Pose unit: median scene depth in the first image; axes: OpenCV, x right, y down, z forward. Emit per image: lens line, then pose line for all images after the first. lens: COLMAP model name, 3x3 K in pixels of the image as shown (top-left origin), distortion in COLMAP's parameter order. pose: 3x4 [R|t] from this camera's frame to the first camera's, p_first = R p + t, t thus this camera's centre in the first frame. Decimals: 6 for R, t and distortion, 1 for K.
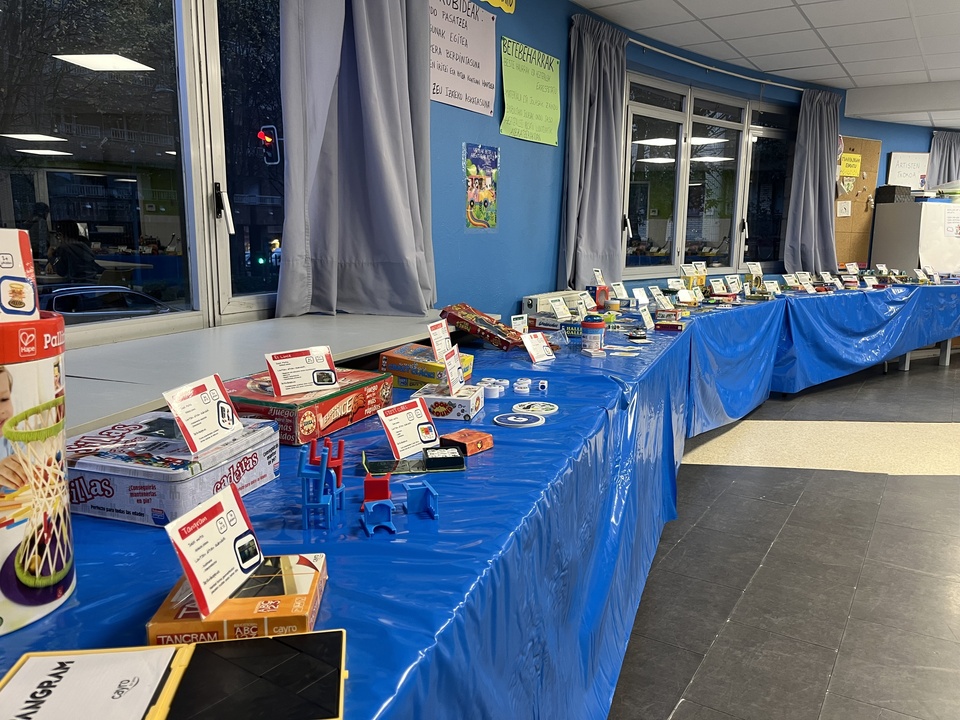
lens RADIAL K [[713.9, 0, 480.0], [0, 713.9, 360.0], [0, 0, 1]] dist [0.032357, -0.056937]
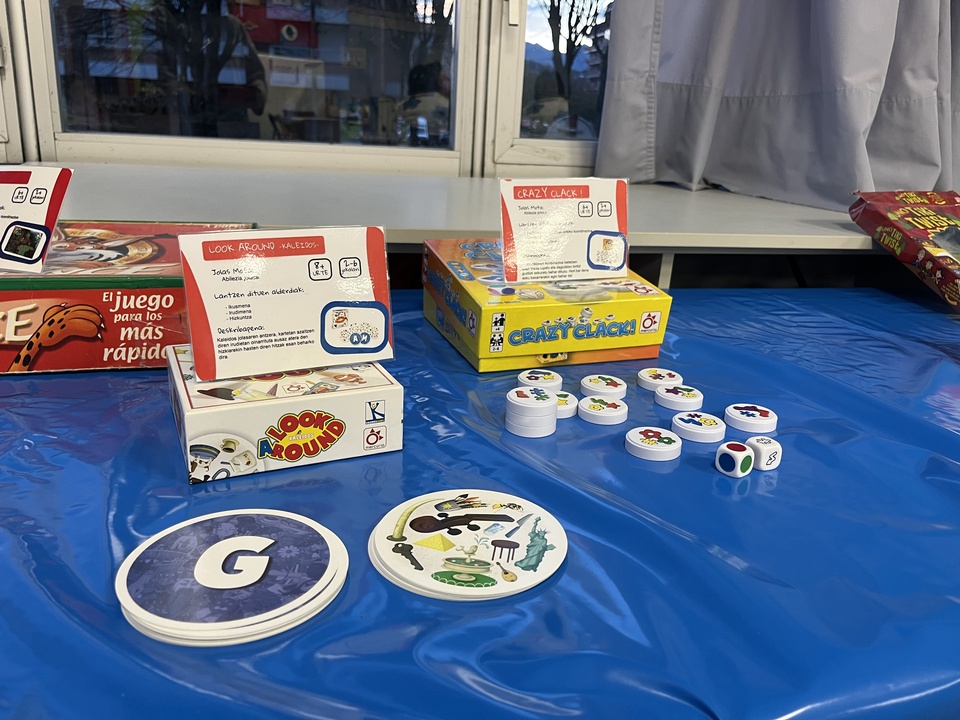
lens RADIAL K [[713.9, 0, 480.0], [0, 713.9, 360.0], [0, 0, 1]] dist [0.032357, -0.056937]
pose [[0.617940, 0.280407, -0.734521, 0.392433], [-0.179682, 0.959881, 0.215275, -0.069277], [0.765418, -0.001047, 0.643533, 1.401159]]
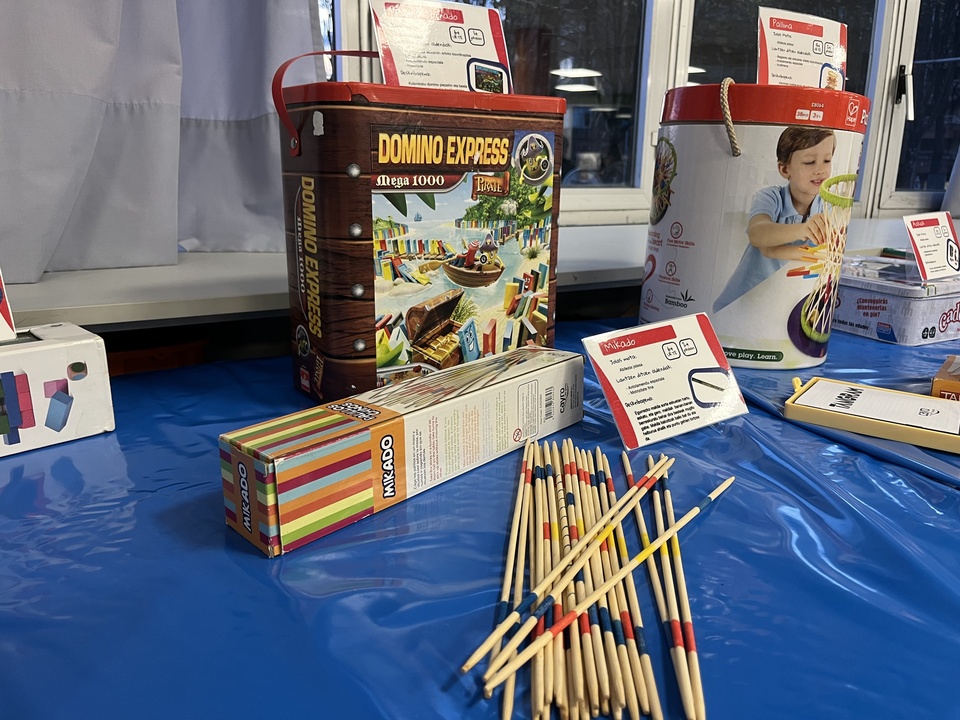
lens RADIAL K [[713.9, 0, 480.0], [0, 713.9, 360.0], [0, 0, 1]] dist [0.032357, -0.056937]
pose [[0.718737, 0.178662, -0.671935, -0.166525], [-0.126806, 0.983896, 0.125972, 0.202695], [0.683621, -0.005335, 0.729818, -0.143020]]
